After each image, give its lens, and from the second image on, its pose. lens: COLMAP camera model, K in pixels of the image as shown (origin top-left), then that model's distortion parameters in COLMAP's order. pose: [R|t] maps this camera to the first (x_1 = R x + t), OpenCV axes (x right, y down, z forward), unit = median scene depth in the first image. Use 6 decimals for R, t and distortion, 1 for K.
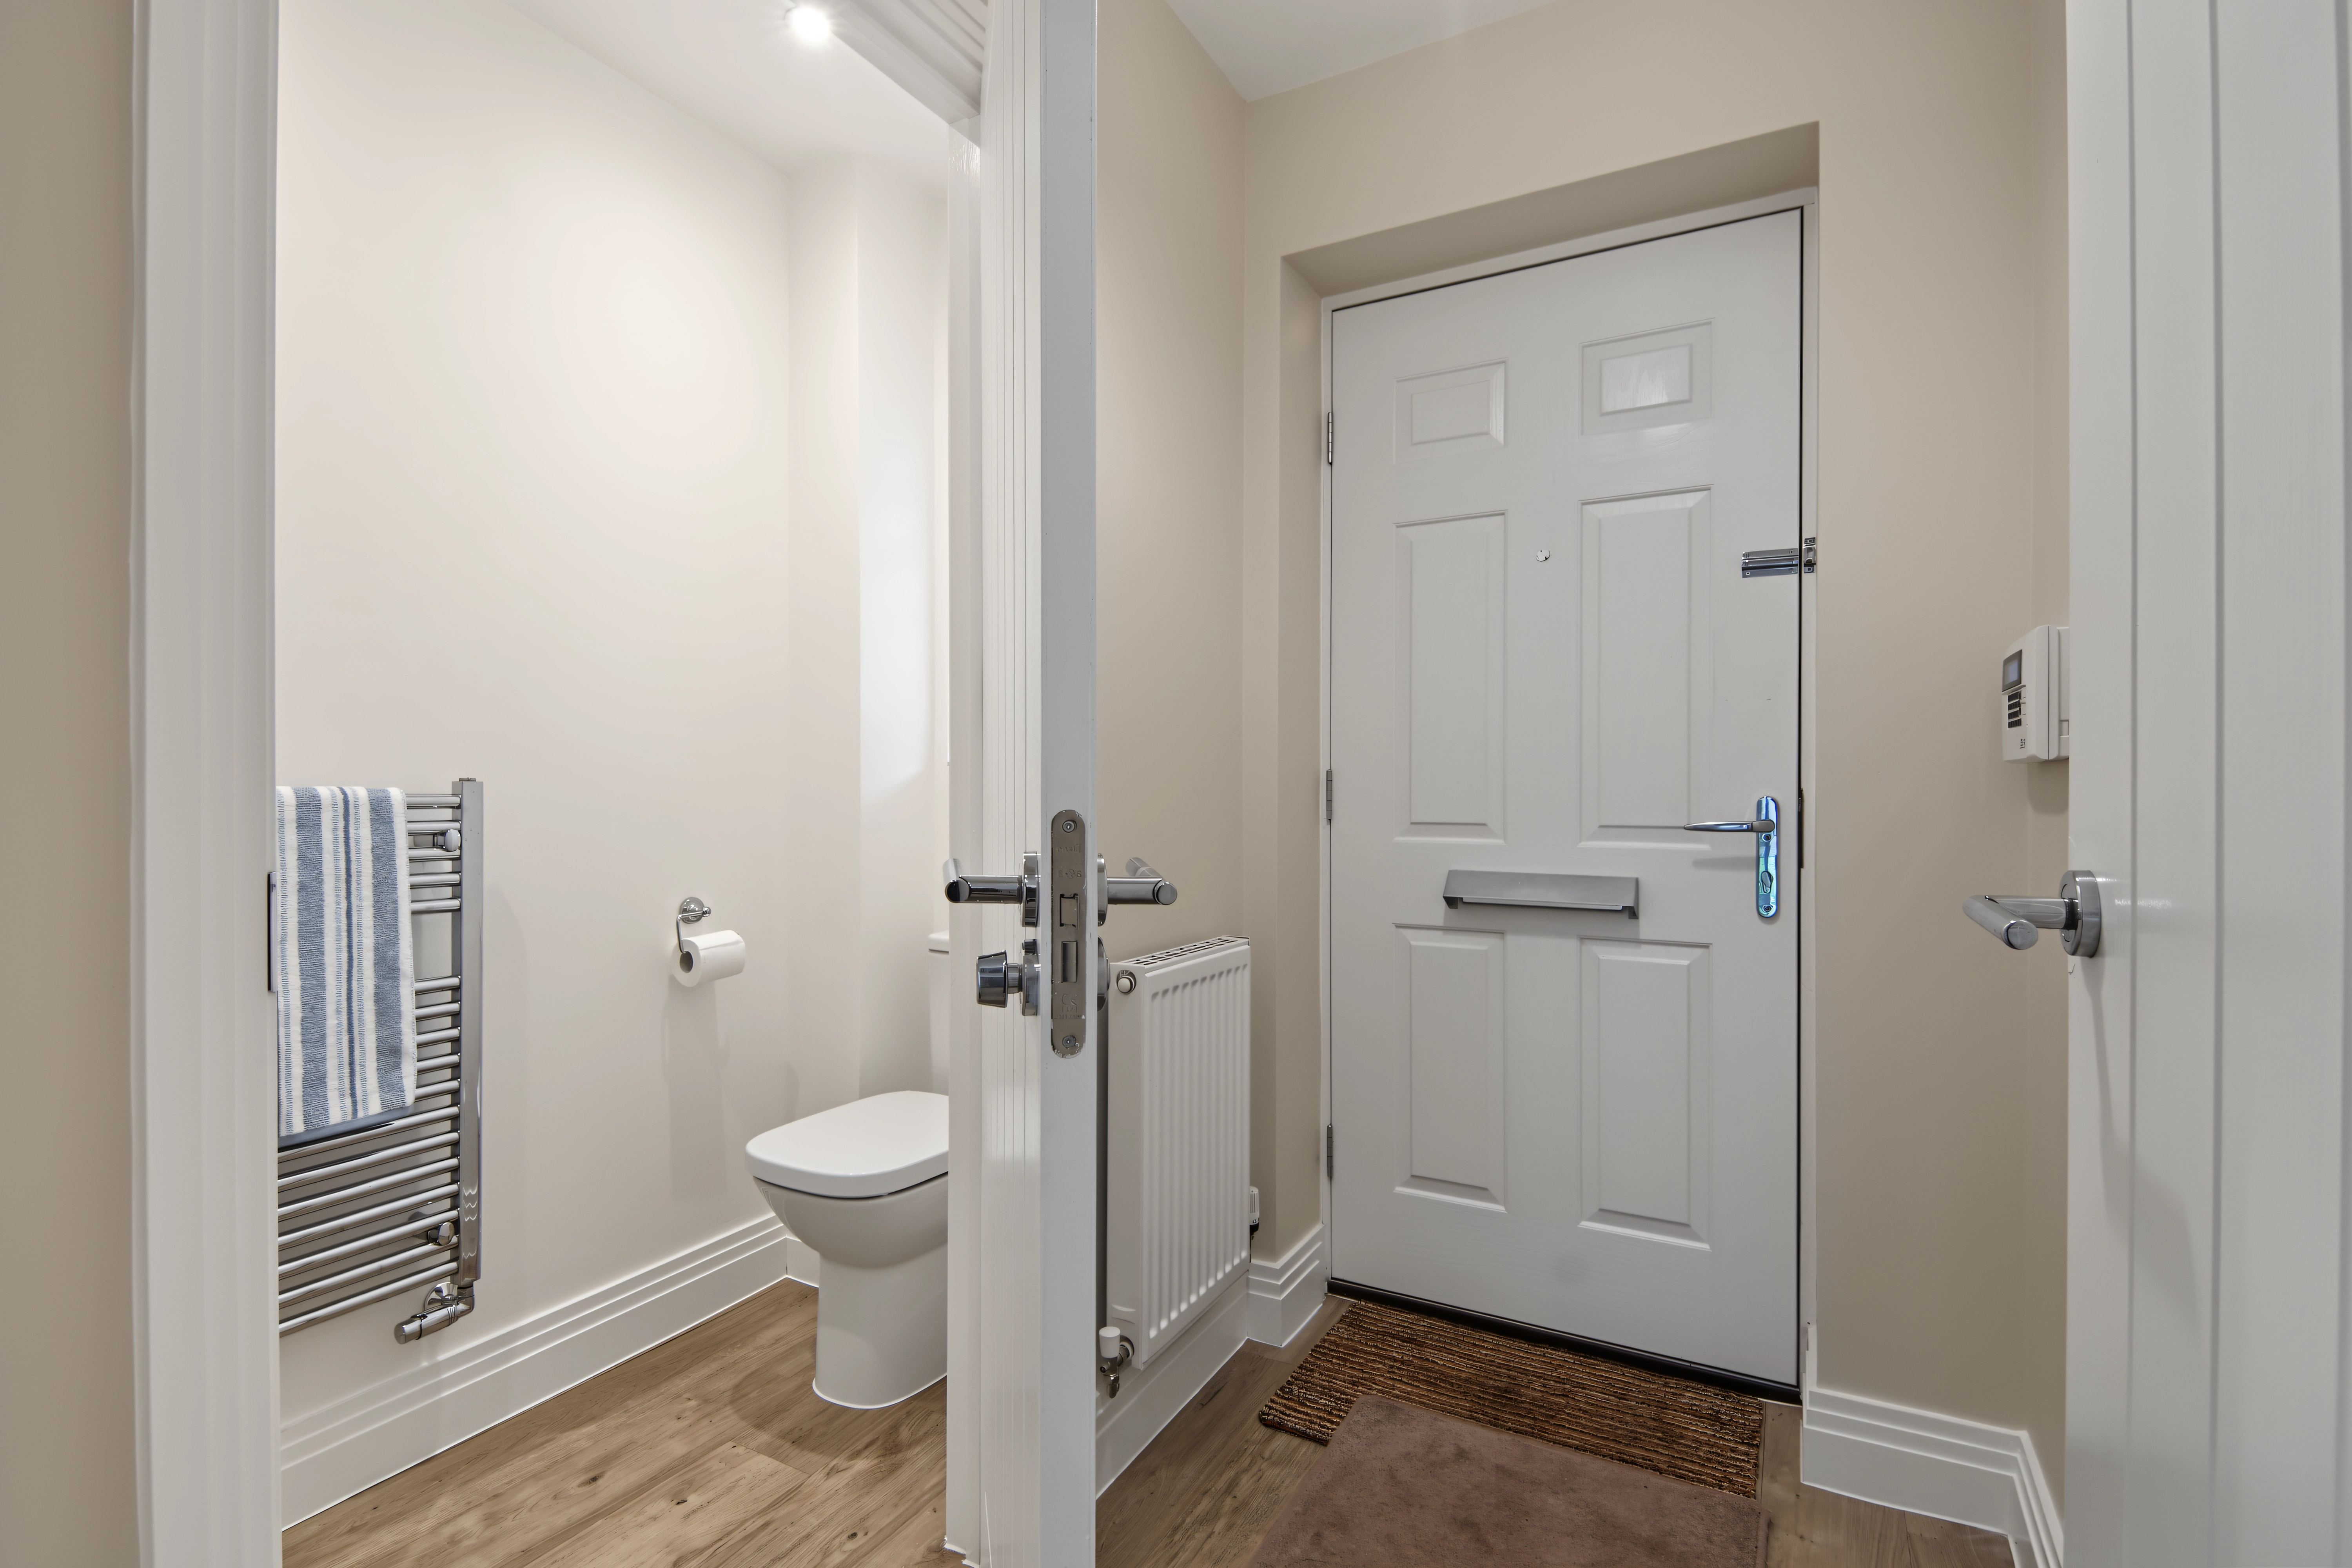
lens RADIAL K [[1145.7, 0, 1178.5], [0, 1145.7, 775.5], [0, 0, 1]] dist [0.003105, -0.007480]
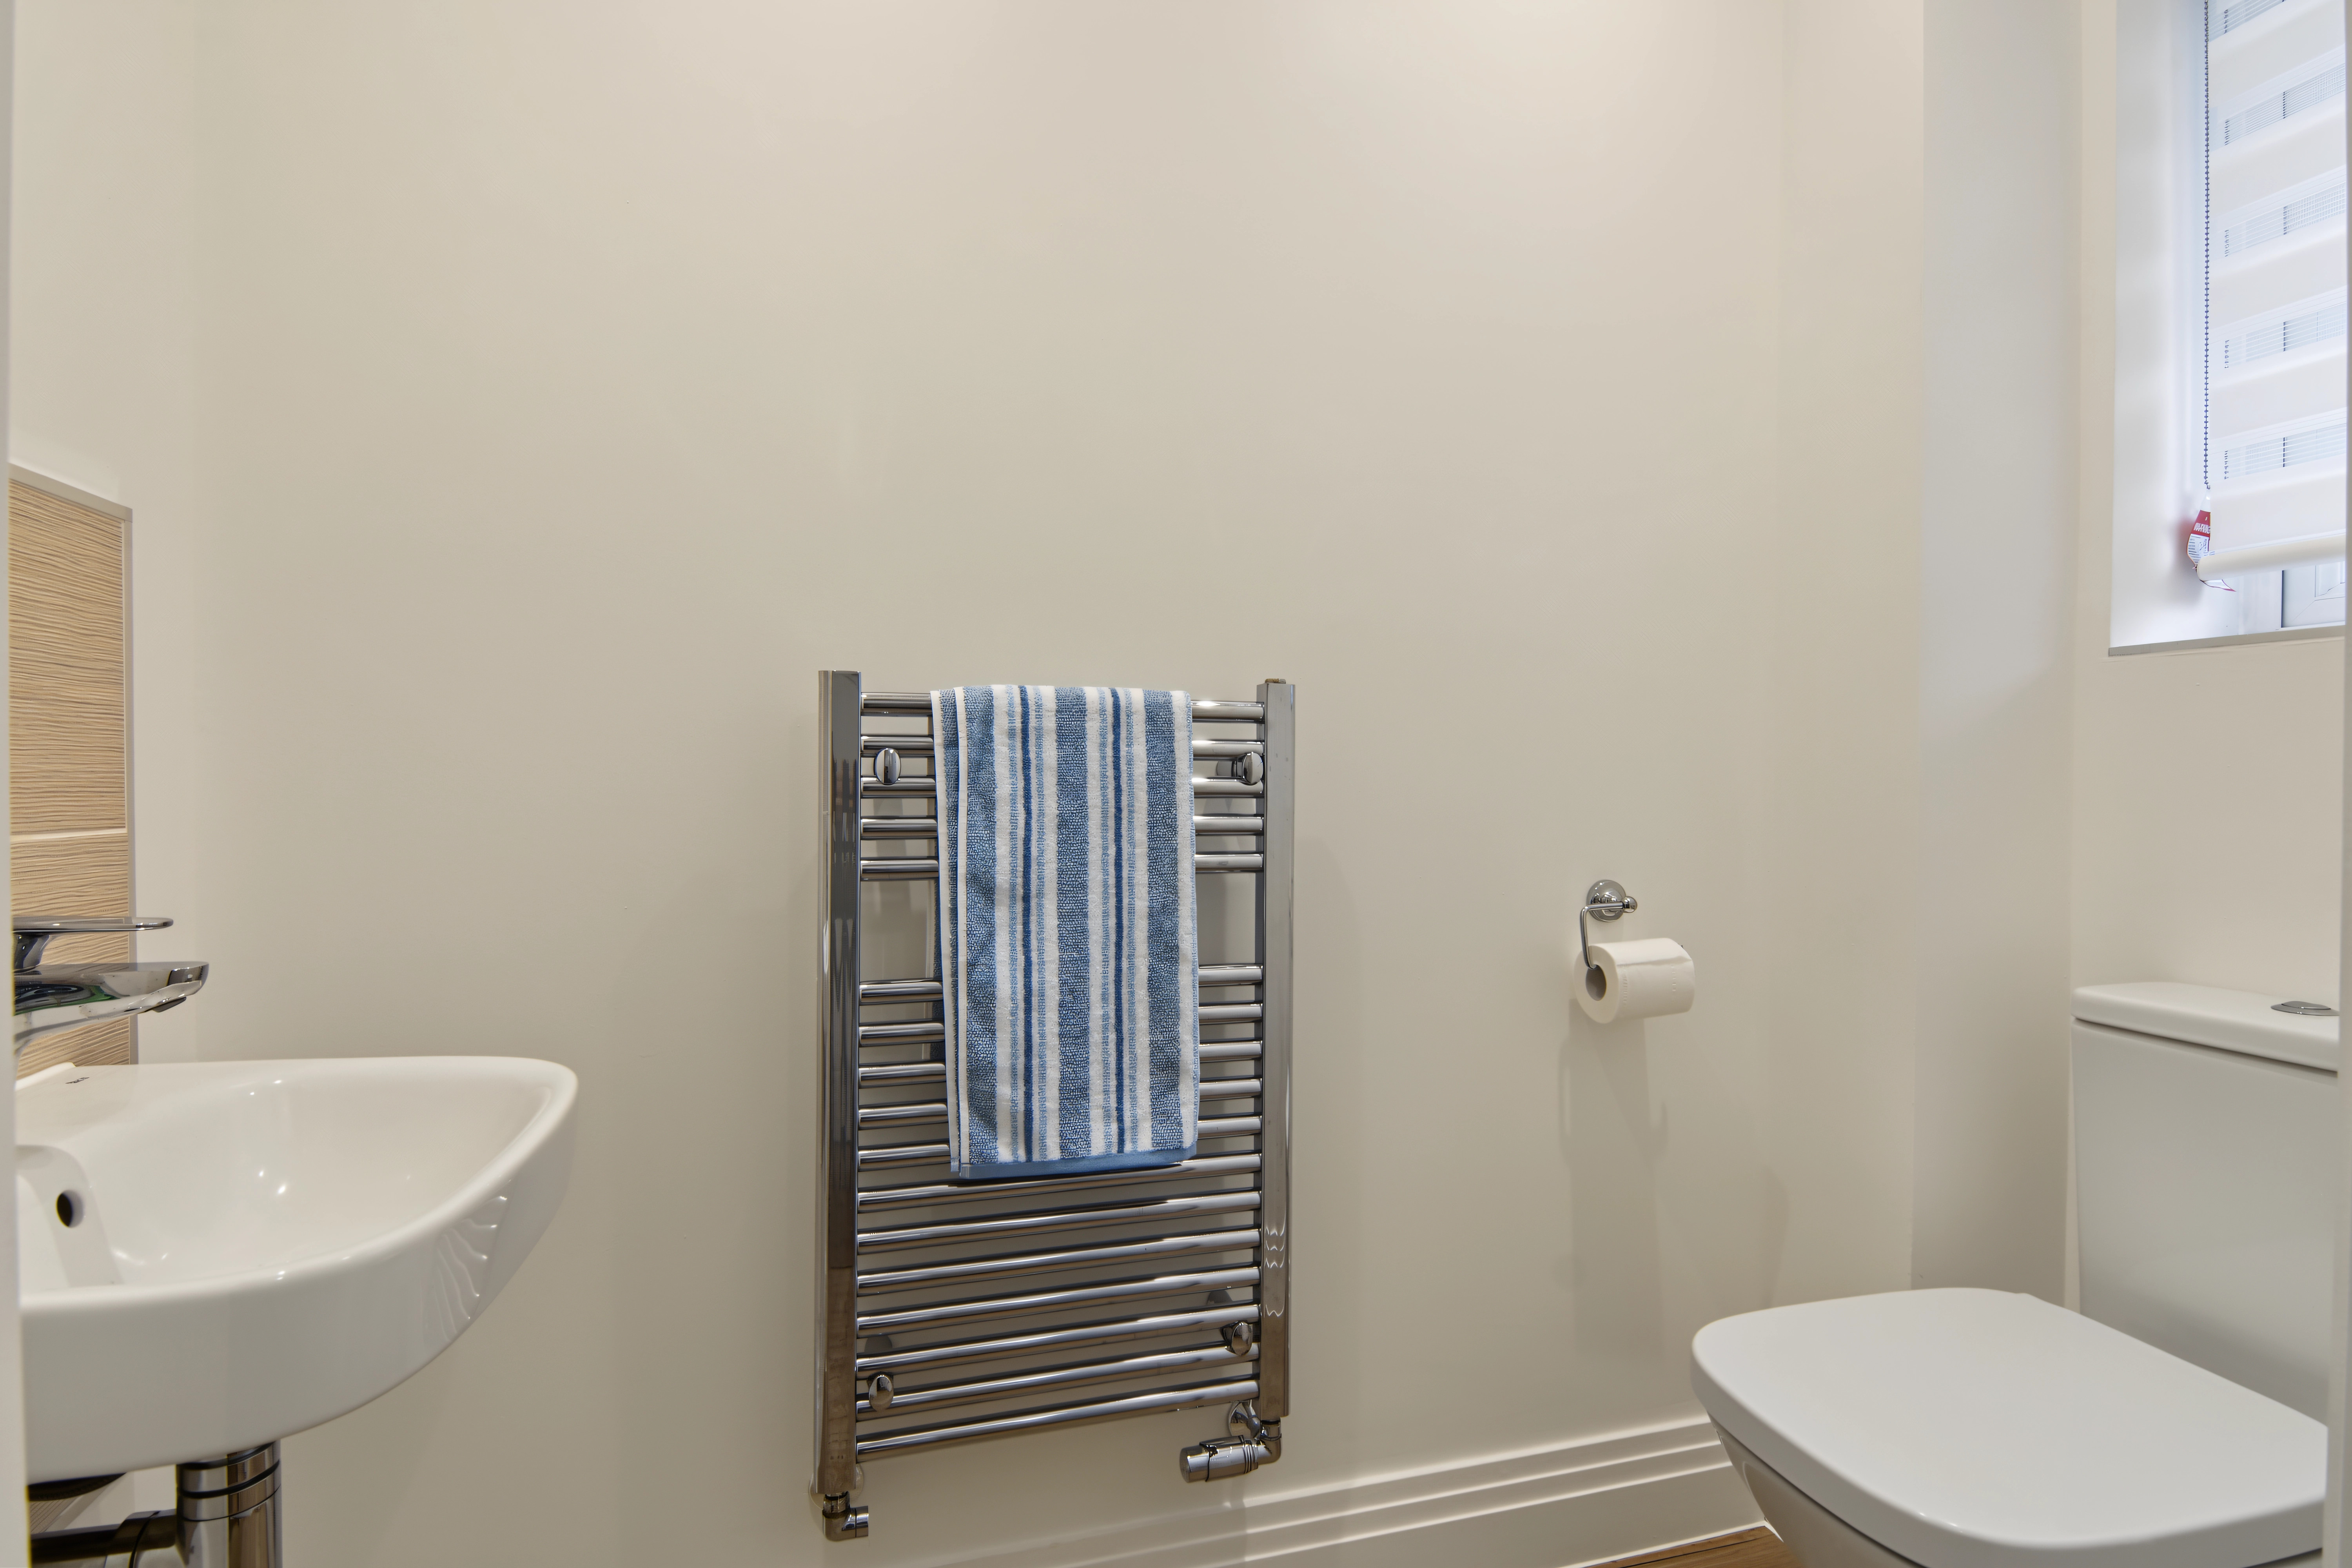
lens RADIAL K [[1145.7, 0, 1219.1], [0, 1145.7, 750.4], [0, 0, 1]] dist [0.003105, -0.007480]
pose [[0.701732, -0.001304, -0.712440, -0.164374], [-0.003818, 0.999977, -0.005592, 0.052143], [0.712431, 0.006644, 0.701711, 0.525044]]
